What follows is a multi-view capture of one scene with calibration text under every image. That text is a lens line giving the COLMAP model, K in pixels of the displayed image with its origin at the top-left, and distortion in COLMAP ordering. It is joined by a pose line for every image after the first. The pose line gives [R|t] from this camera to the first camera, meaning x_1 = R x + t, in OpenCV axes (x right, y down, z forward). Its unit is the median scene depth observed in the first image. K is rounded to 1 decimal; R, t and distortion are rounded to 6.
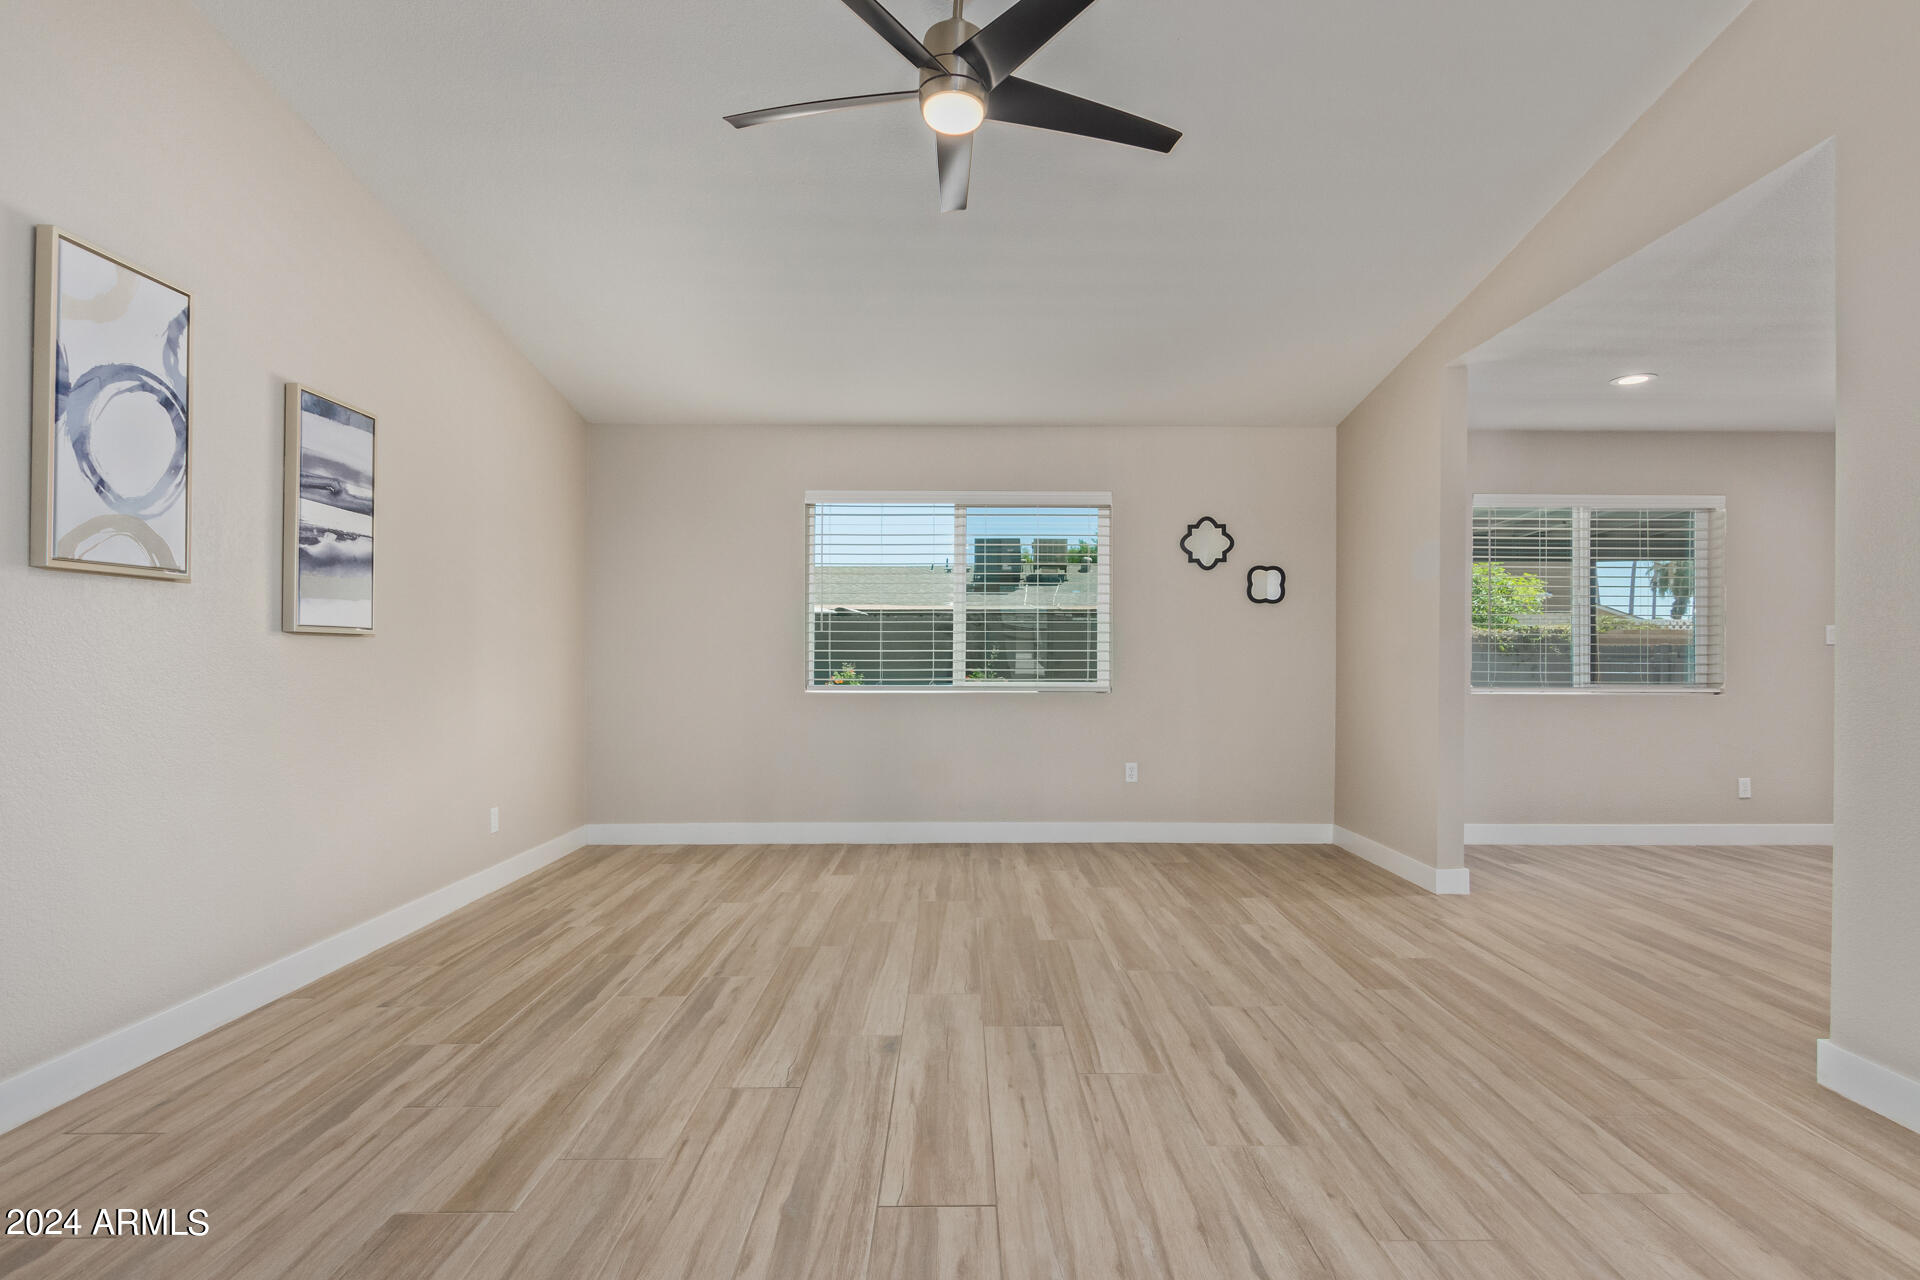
lens RADIAL K [[970.7, 0, 968.3], [0, 970.7, 649.6], [0, 0, 1]] dist [0.003025, -0.001089]
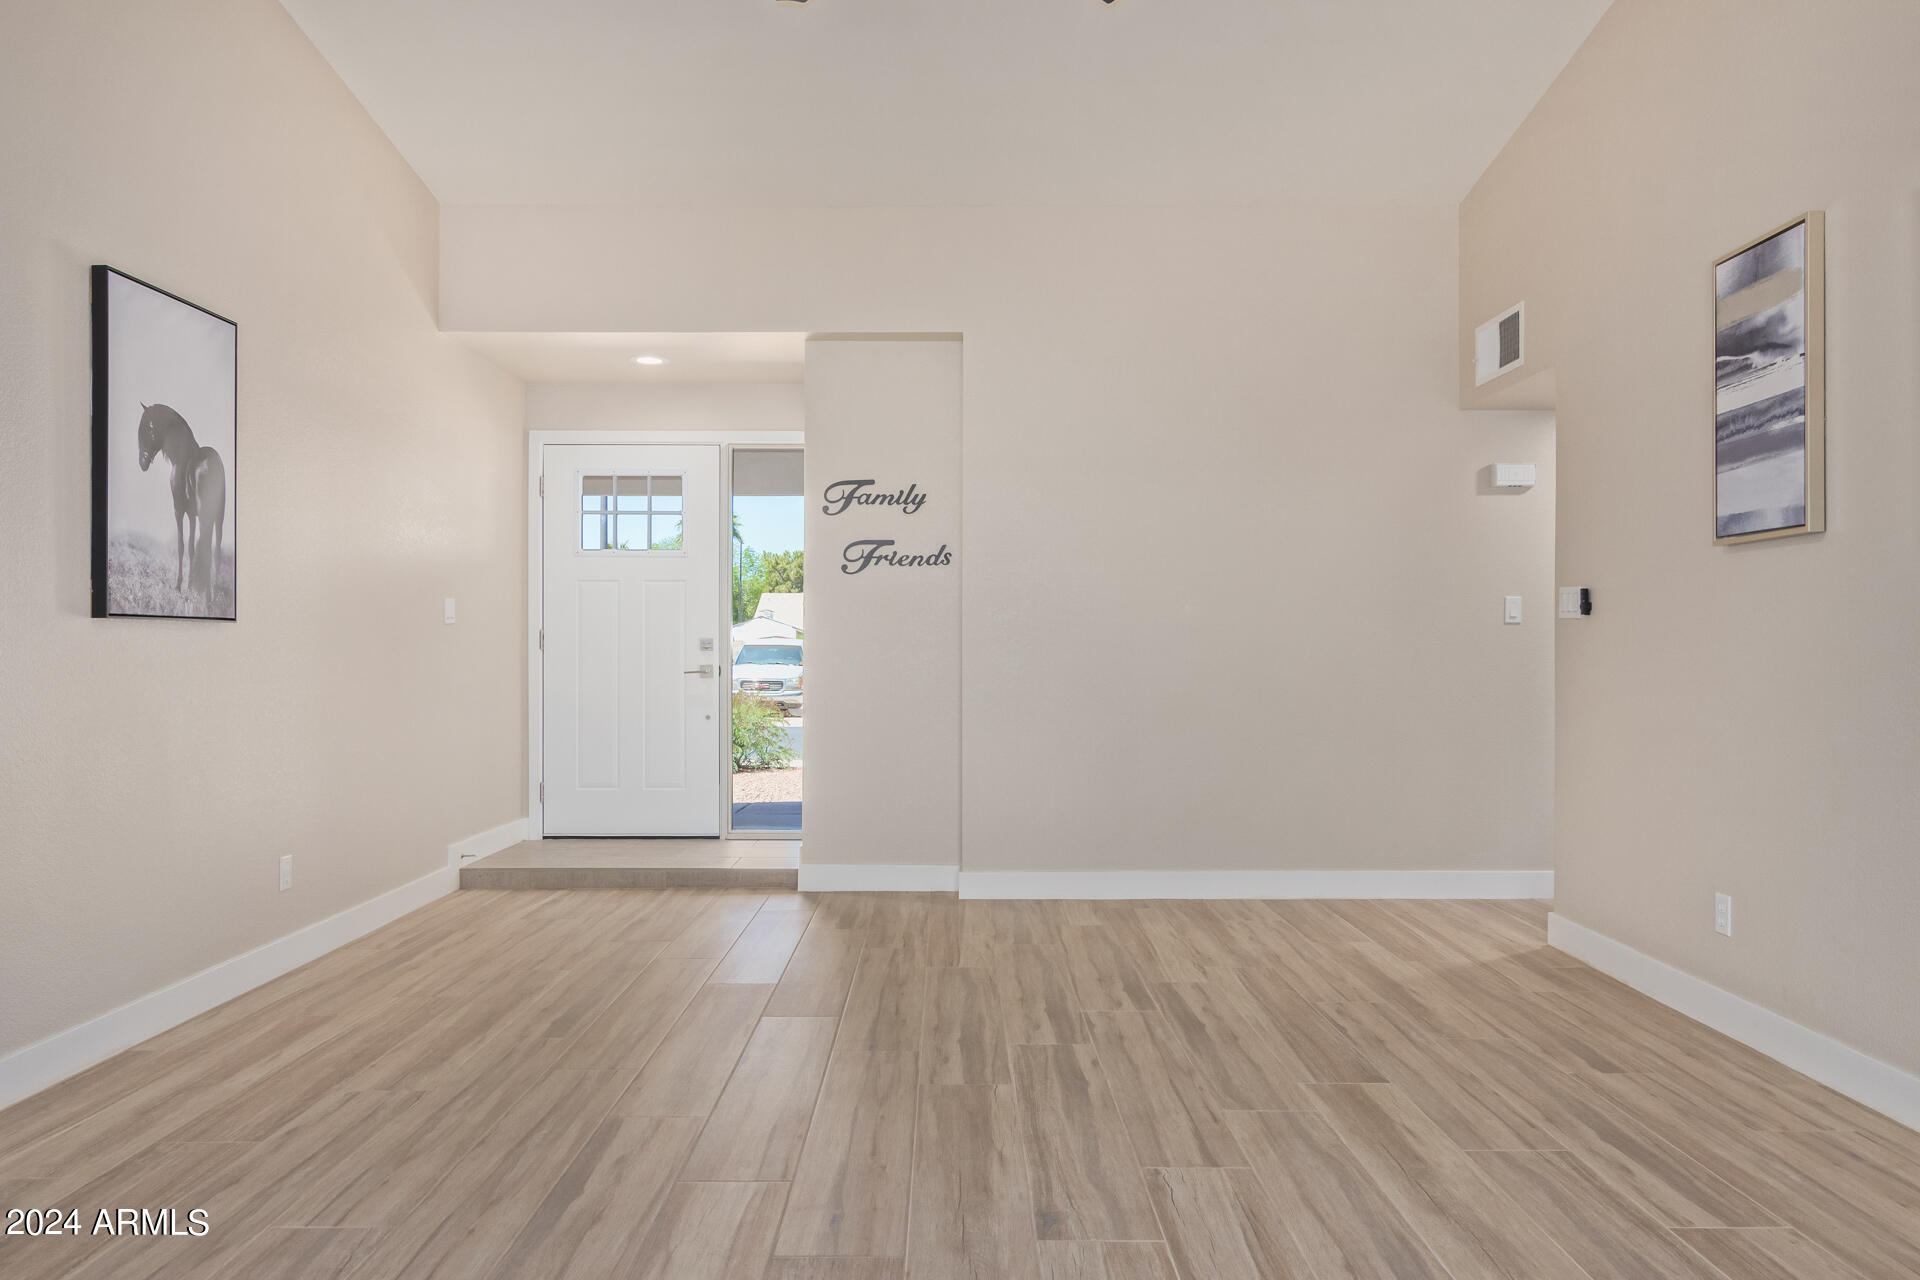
lens RADIAL K [[1300.9, 0, 962.6], [0, 1300.9, 640.9], [0, 0, 1]] dist [-0.001317, 0.000271]
pose [[-0.999990, -0.004007, 0.001919, -0.021062], [-0.004034, 0.999892, -0.014098, 0.019014], [-0.001863, -0.014105, -0.999899, 1.867321]]
